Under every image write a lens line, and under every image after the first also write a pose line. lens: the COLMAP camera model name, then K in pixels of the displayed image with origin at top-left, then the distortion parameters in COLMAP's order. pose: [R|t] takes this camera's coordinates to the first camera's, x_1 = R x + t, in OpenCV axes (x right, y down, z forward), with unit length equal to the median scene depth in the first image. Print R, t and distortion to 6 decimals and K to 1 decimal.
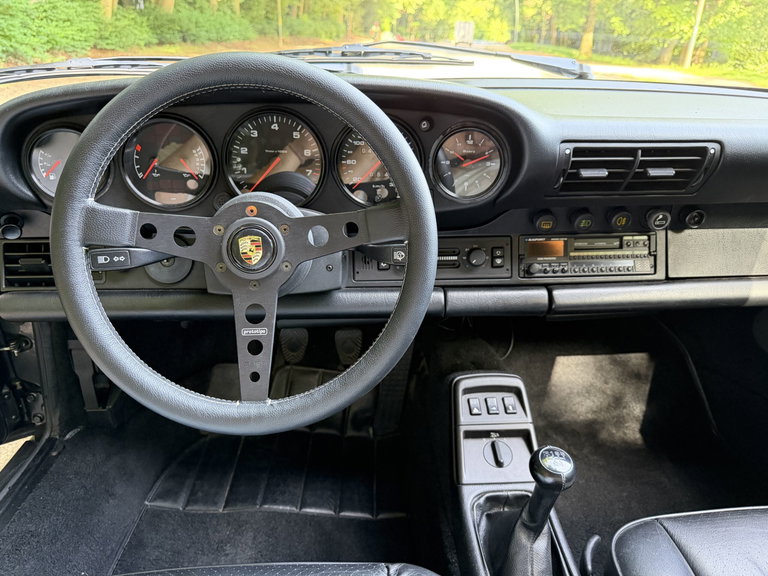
lens RADIAL K [[526.6, 0, 381.5], [0, 526.6, 292.5], [0, 0, 1]] dist [0.124995, -0.195136]
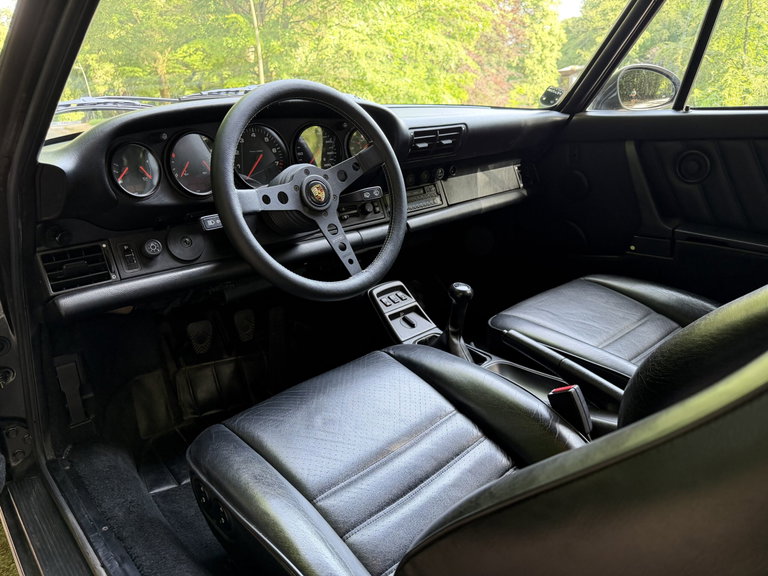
lens RADIAL K [[526.6, 0, 381.5], [0, 526.6, 292.5], [0, 0, 1]] dist [0.124995, -0.195136]
pose [[0.784296, -0.247687, 0.568797, -0.819978], [0.300719, 0.953713, 0.000649, 0.205330], [-0.542630, 0.170539, 0.822477, -0.335389]]
